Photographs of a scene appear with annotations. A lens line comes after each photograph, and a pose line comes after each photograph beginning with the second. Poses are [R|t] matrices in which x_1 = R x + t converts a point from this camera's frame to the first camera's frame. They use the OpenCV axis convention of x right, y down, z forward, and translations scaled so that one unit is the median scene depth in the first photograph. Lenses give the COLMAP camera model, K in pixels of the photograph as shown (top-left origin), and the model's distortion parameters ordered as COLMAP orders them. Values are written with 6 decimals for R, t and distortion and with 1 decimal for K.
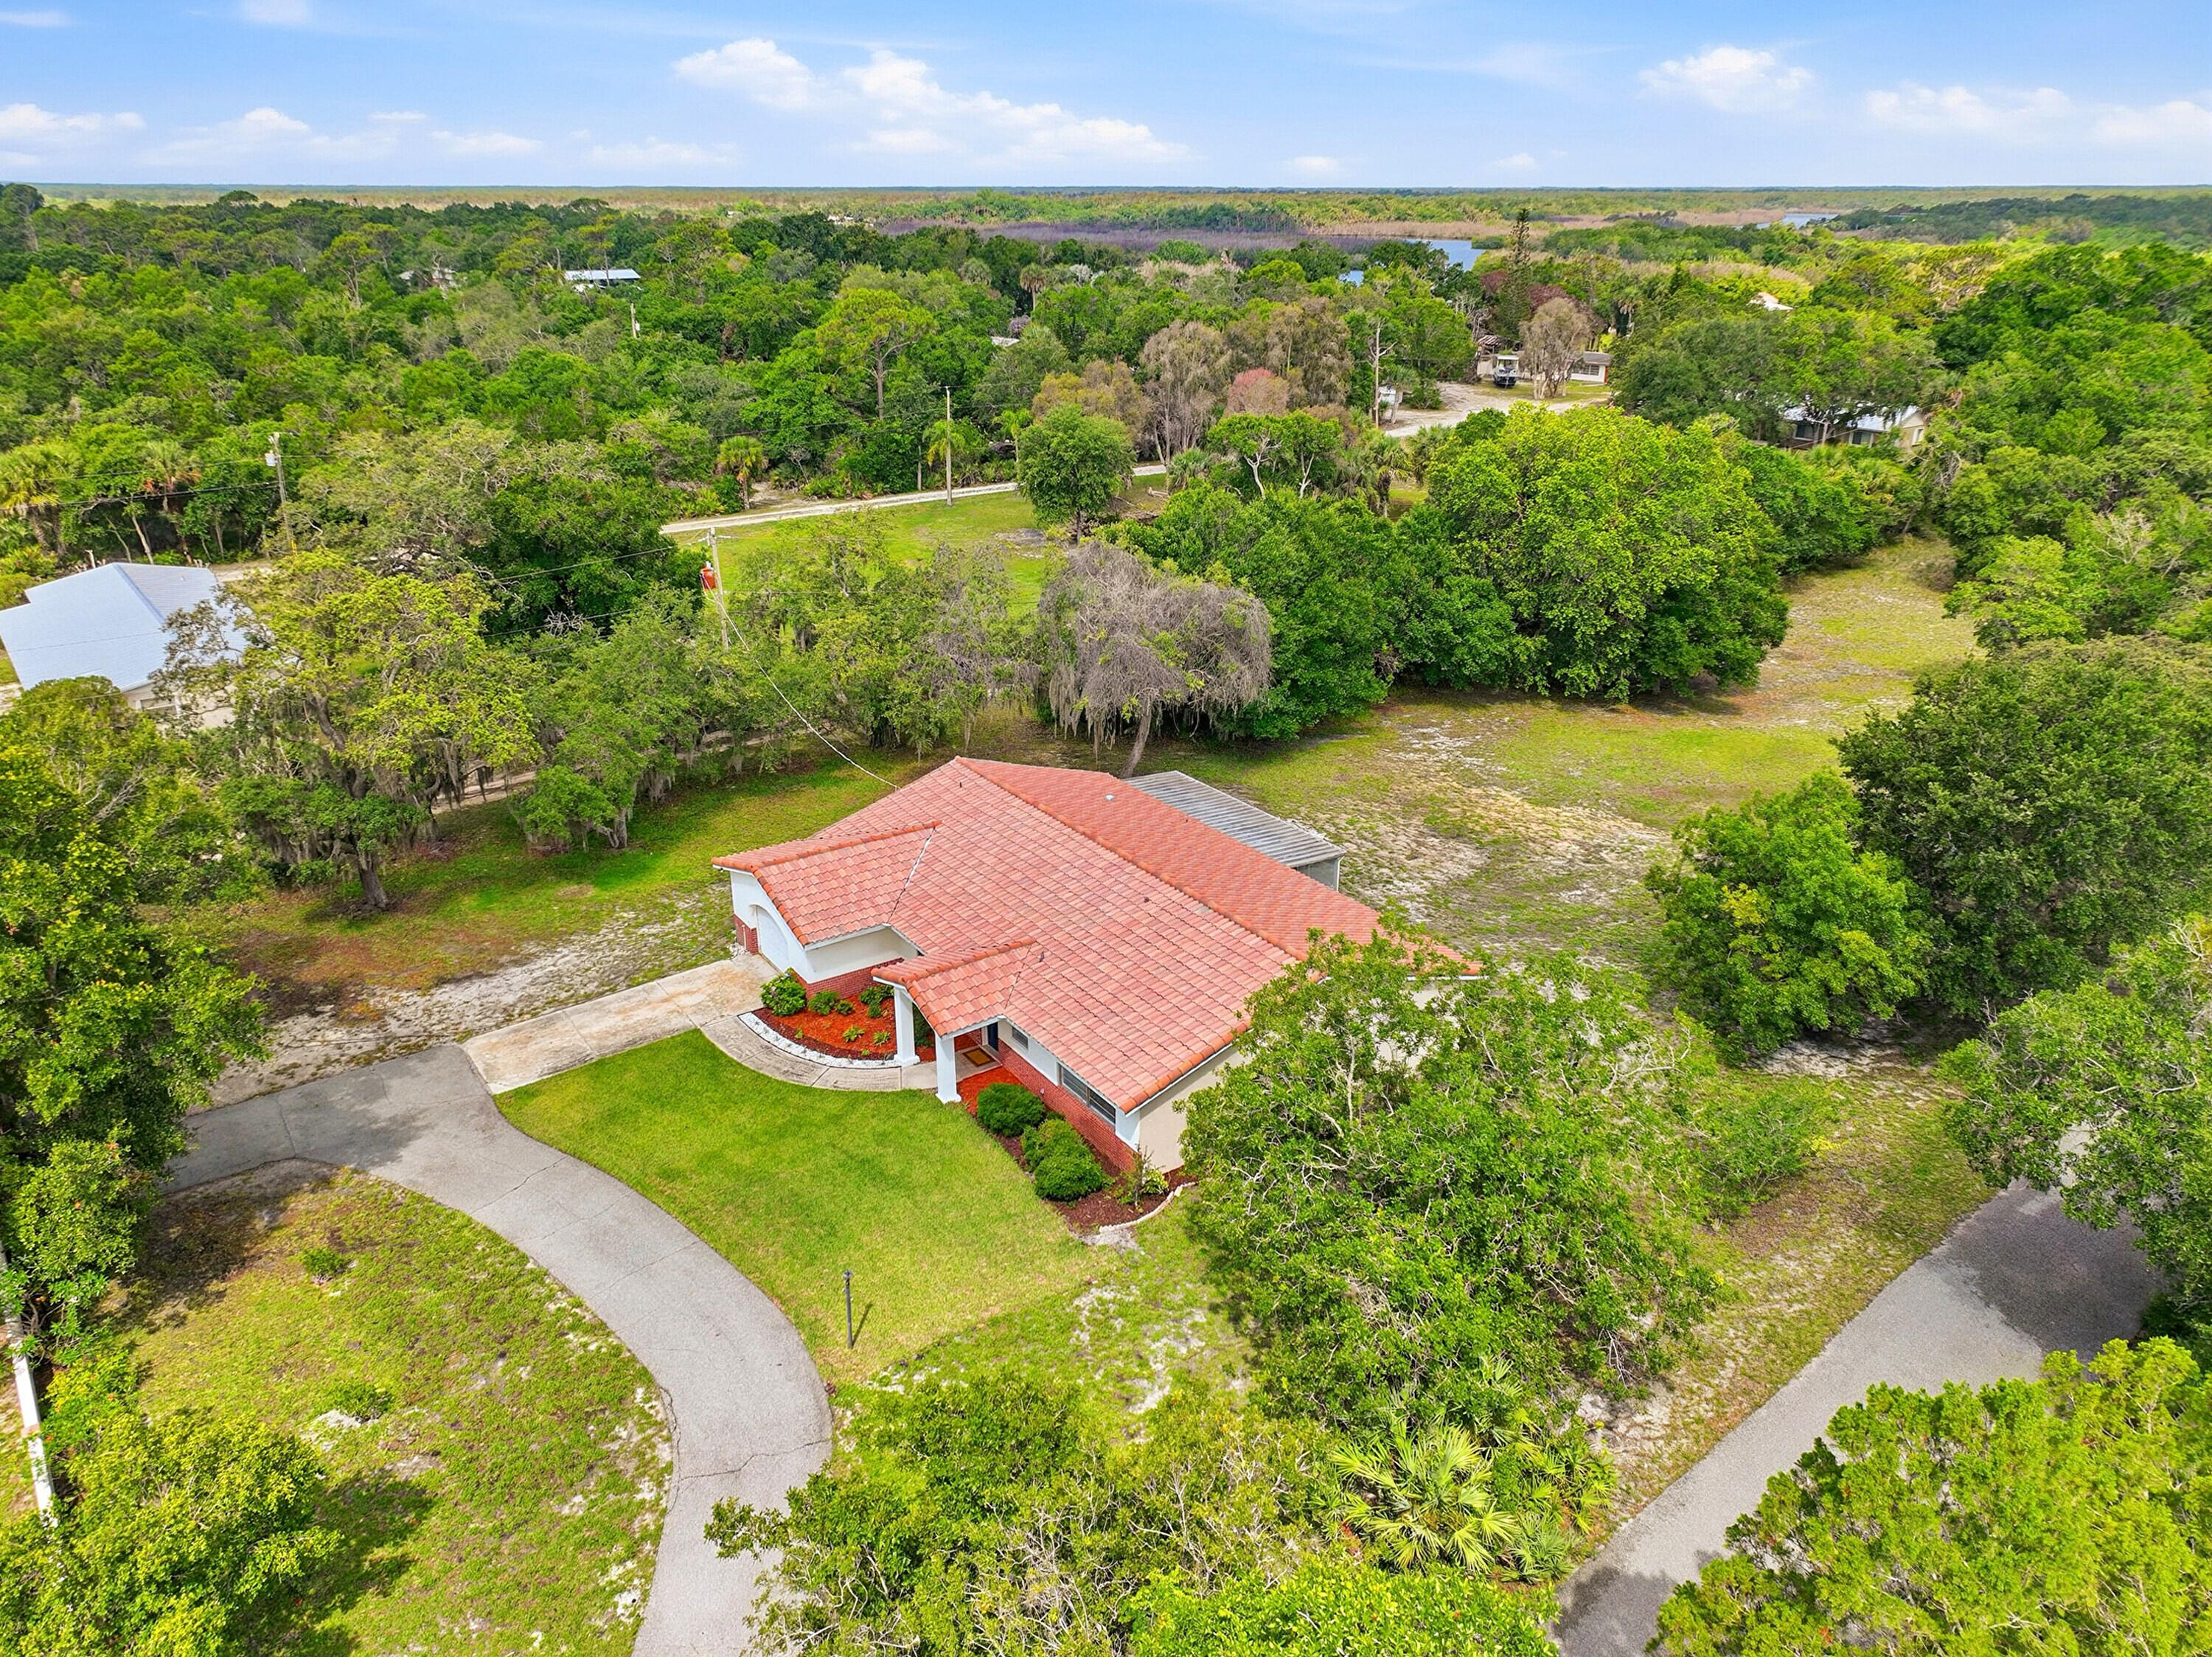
lens RADIAL K [[1560.6, 0, 1106.0], [0, 1560.6, 828.5], [0, 0, 1]] dist [0.000383, 0.011532]
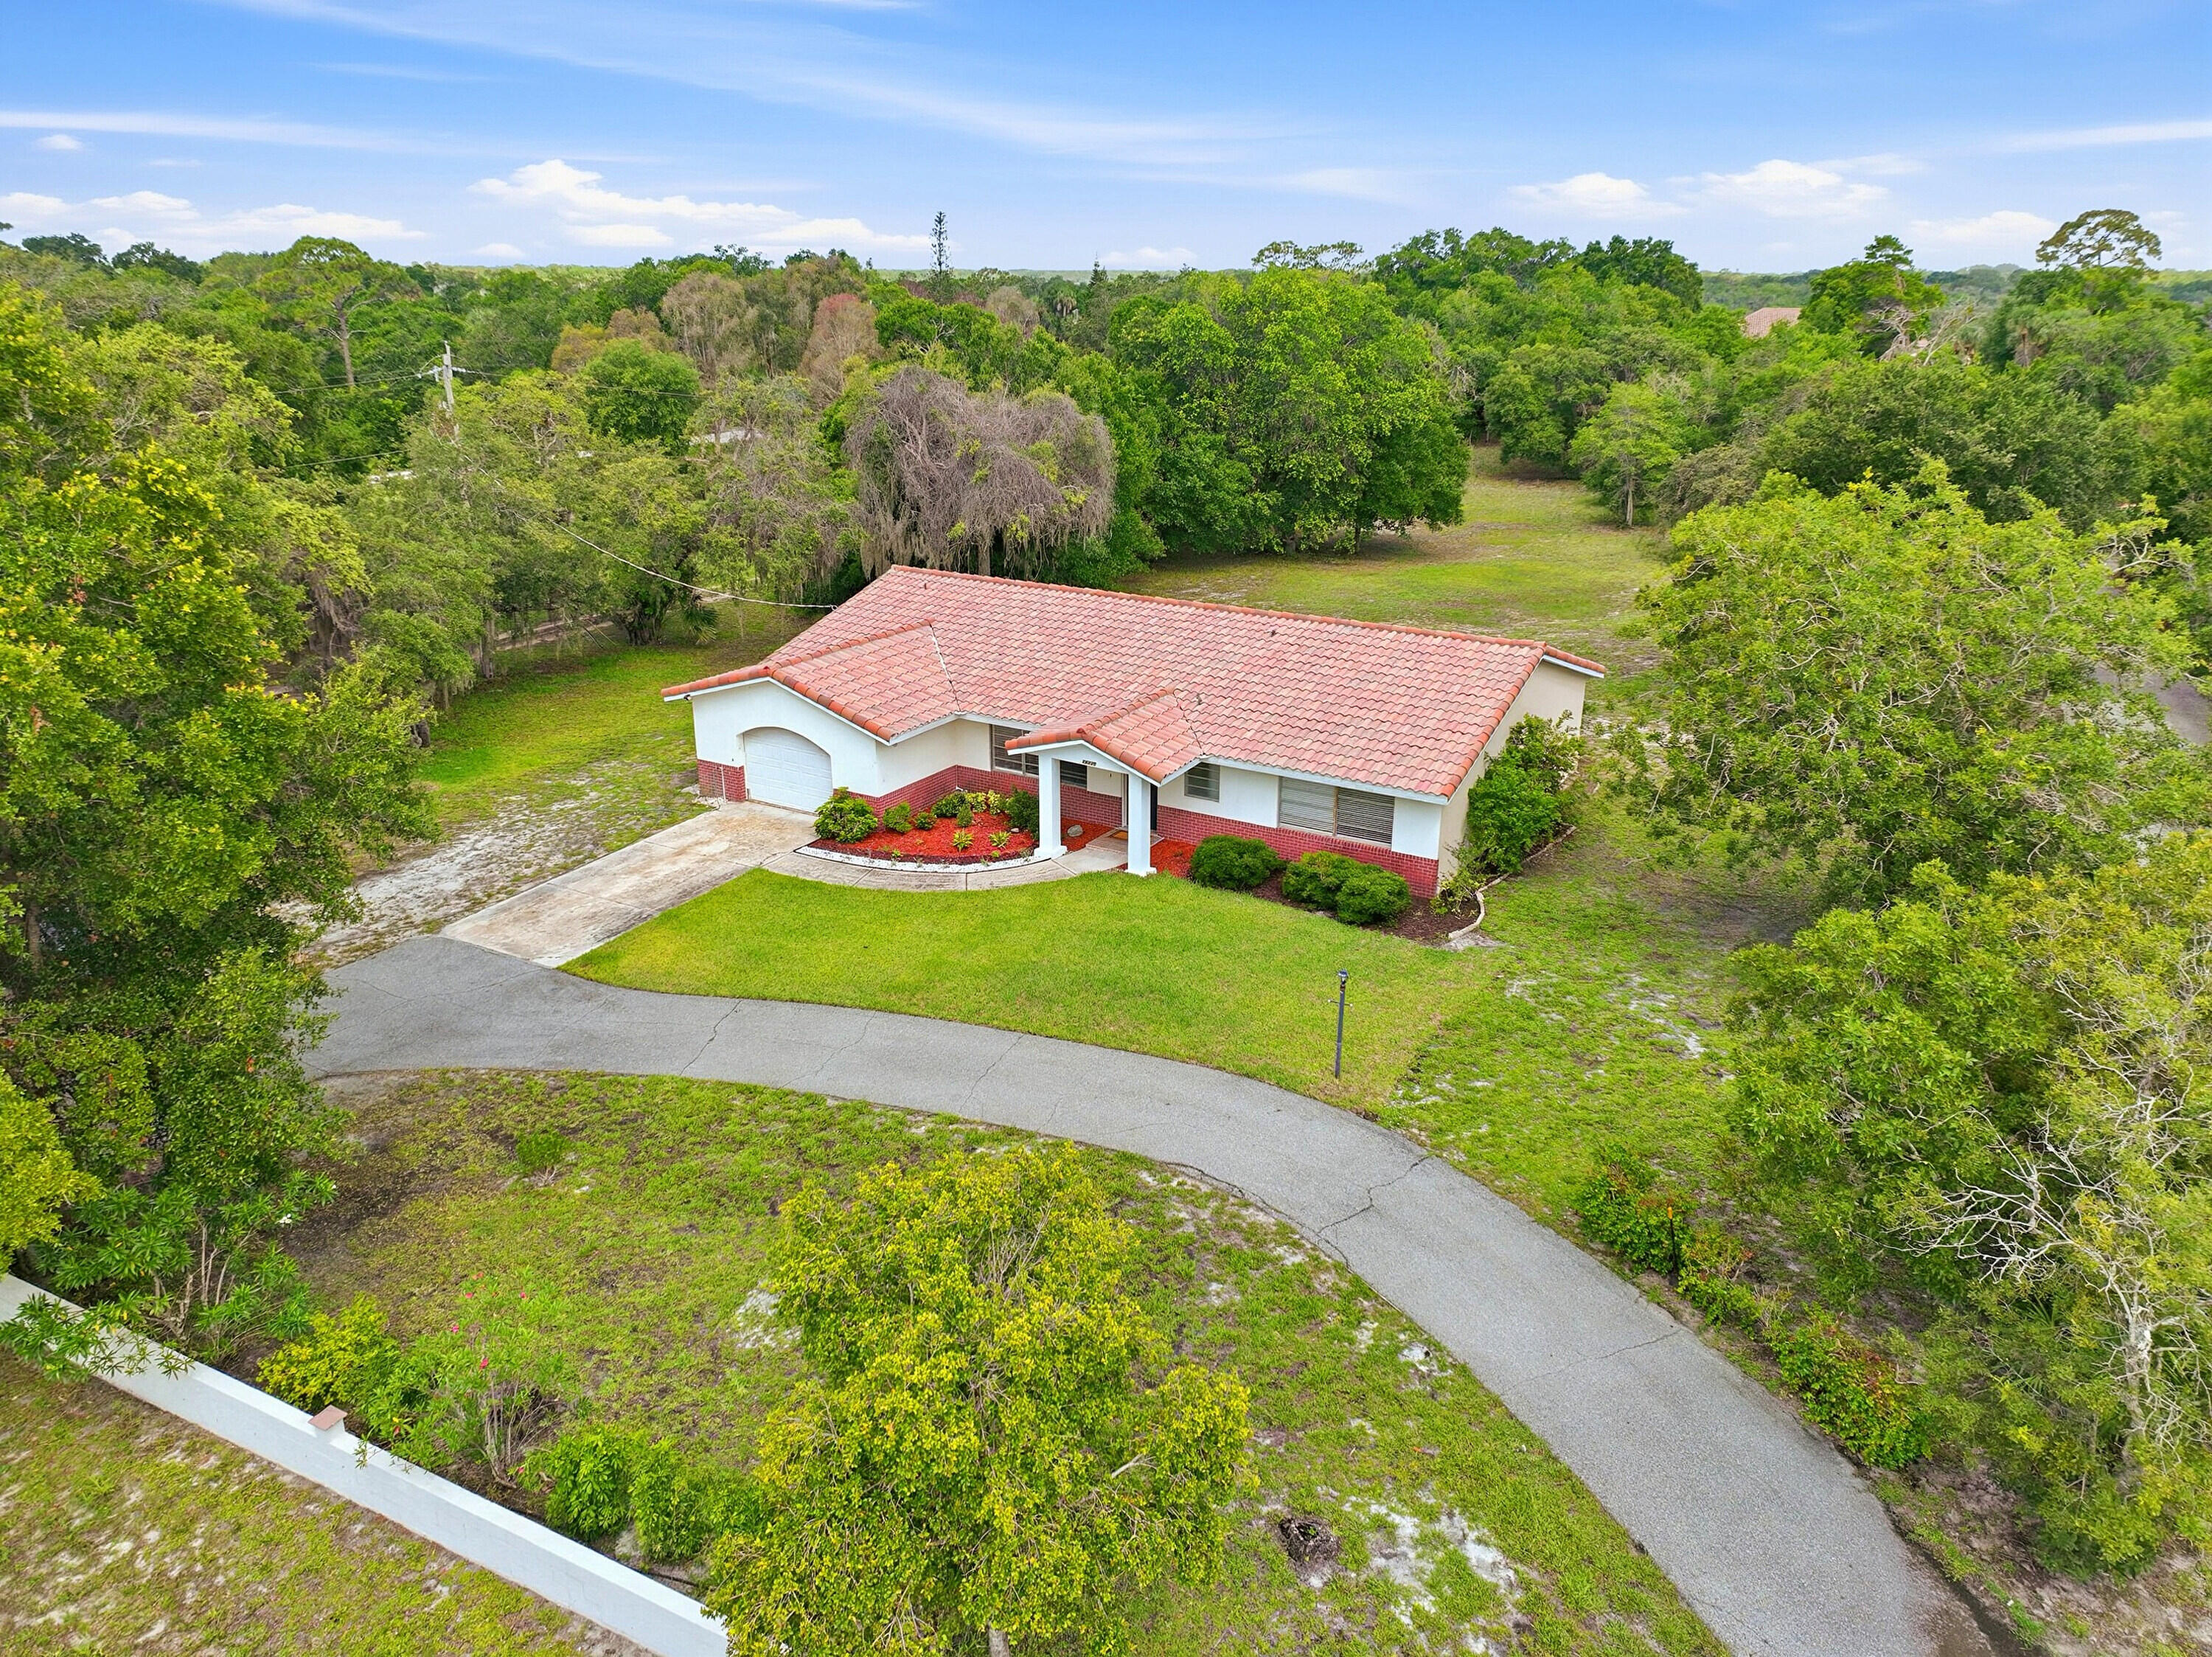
lens RADIAL K [[1560.6, 0, 1106.0], [0, 1560.6, 828.5], [0, 0, 1]] dist [0.000383, 0.011532]
pose [[0.906657, -0.138507, 0.398483, -0.315141], [0.158234, 0.987258, -0.016869, 0.114660], [-0.391069, 0.078348, 0.917020, 0.180020]]
